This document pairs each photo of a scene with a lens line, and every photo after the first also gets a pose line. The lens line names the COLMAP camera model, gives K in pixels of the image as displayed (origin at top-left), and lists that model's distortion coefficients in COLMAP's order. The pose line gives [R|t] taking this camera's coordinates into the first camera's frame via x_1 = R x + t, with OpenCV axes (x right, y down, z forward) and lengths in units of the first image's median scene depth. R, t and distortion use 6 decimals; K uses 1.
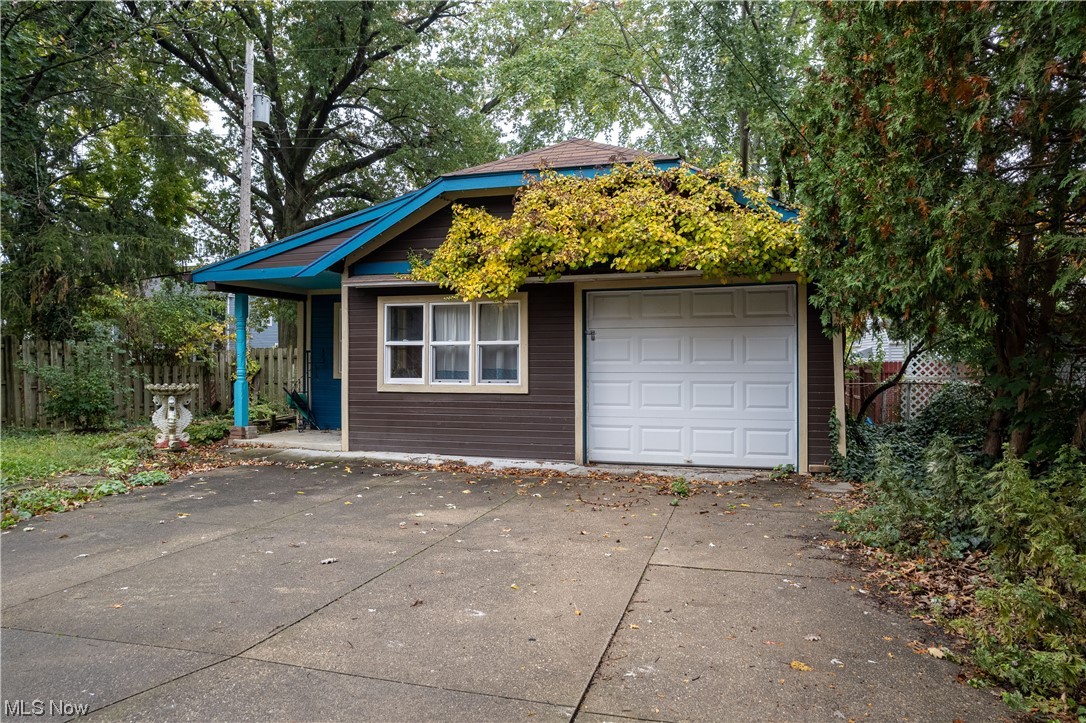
lens RADIAL K [[717.5, 0, 565.2], [0, 717.5, 358.5], [0, 0, 1]] dist [-0.065309, 0.043429]
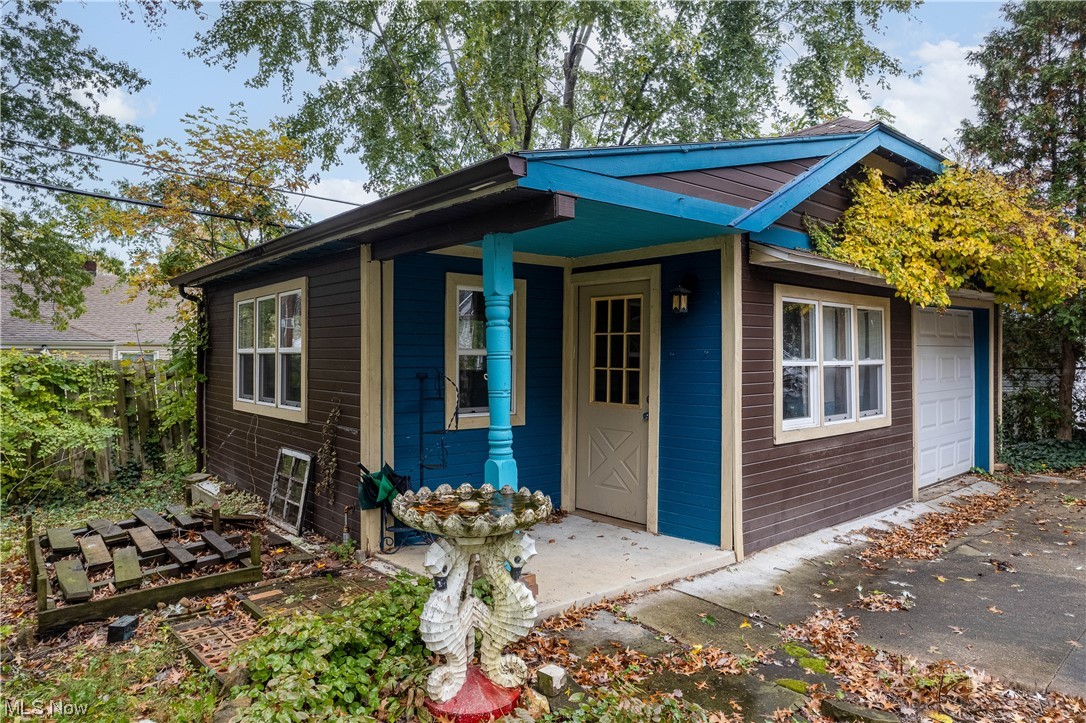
lens RADIAL K [[717.5, 0, 565.2], [0, 717.5, 358.5], [0, 0, 1]] dist [-0.065309, 0.043429]
pose [[0.495188, -0.000337, 0.868786, -0.863038], [-0.004084, 0.999988, 0.002715, -0.025970], [-0.868776, -0.004893, 0.495181, 0.863461]]
